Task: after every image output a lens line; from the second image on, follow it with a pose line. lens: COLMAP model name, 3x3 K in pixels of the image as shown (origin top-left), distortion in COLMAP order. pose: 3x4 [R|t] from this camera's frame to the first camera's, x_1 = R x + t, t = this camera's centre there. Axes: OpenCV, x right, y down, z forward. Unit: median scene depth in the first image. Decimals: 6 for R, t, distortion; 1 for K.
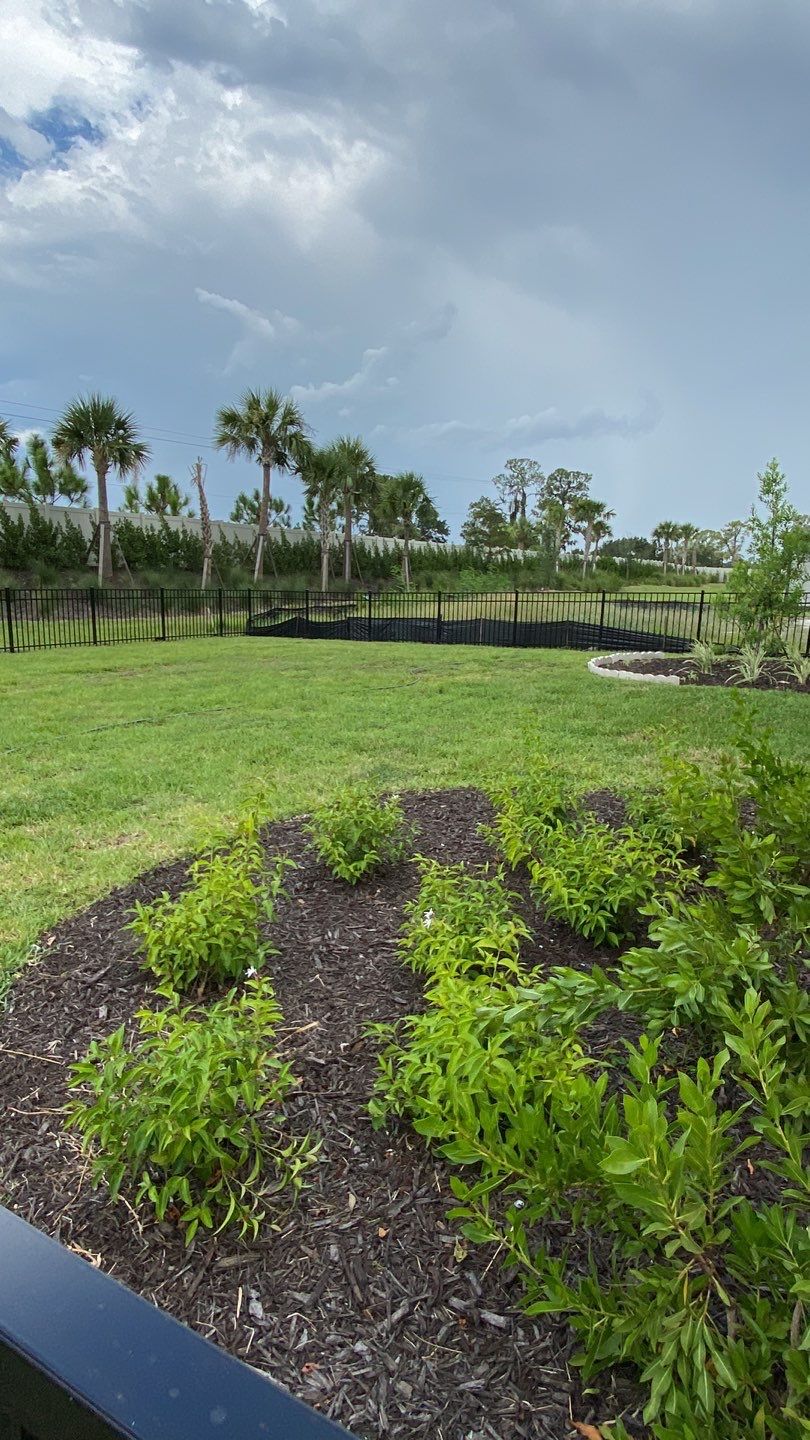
lens RADIAL K [[838.6, 0, 400.9], [0, 838.6, 722.5], [0, 0, 1]] dist [0.052765, -0.044290]
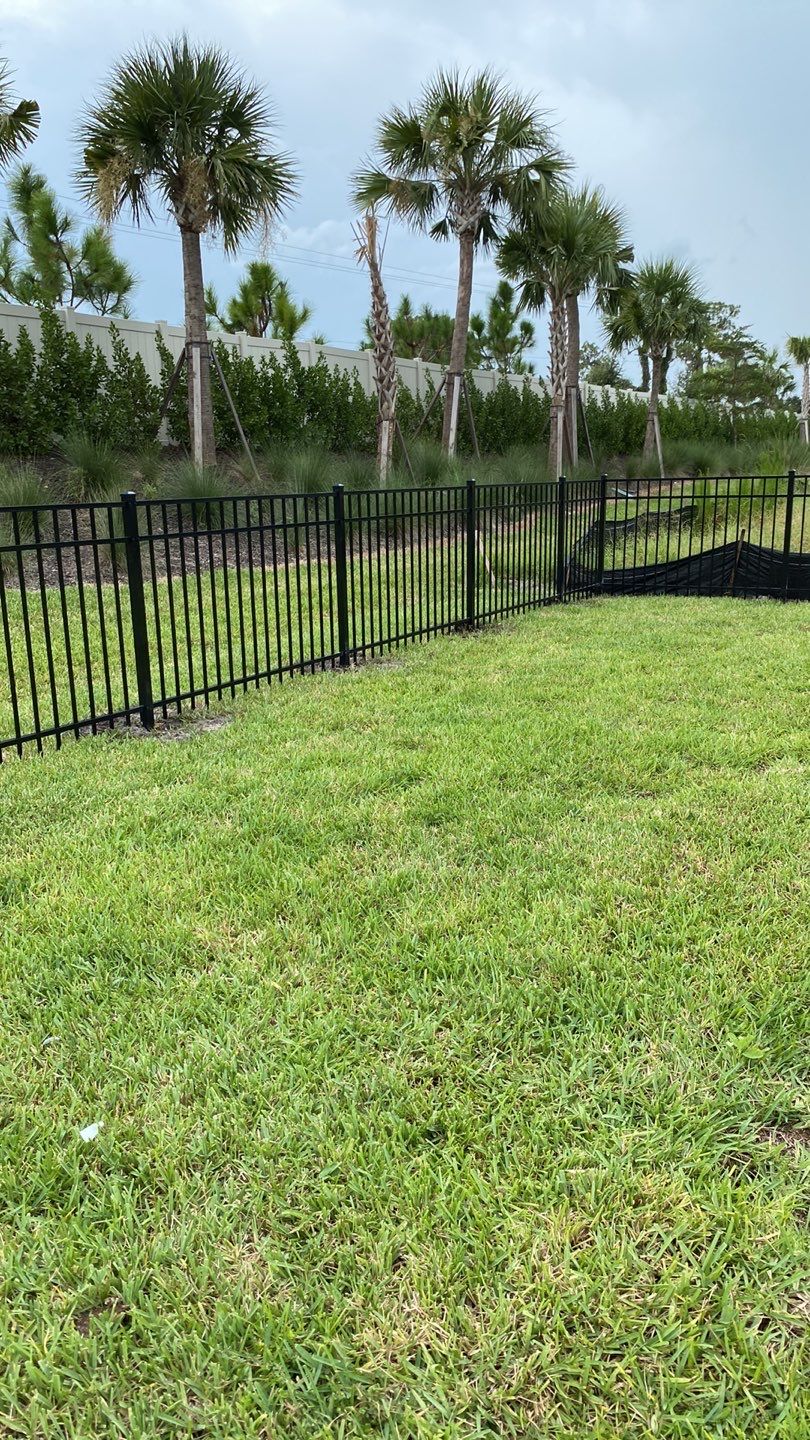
lens RADIAL K [[1064.2, 0, 405.0], [0, 1064.2, 720.0], [0, 0, 1]] dist [-0.003993, -0.003991]
pose [[0.999447, -0.033235, -0.000489, -0.225562], [0.033201, 0.997510, 0.062221, -0.063431], [-0.001581, -0.062203, 0.998062, 0.387358]]
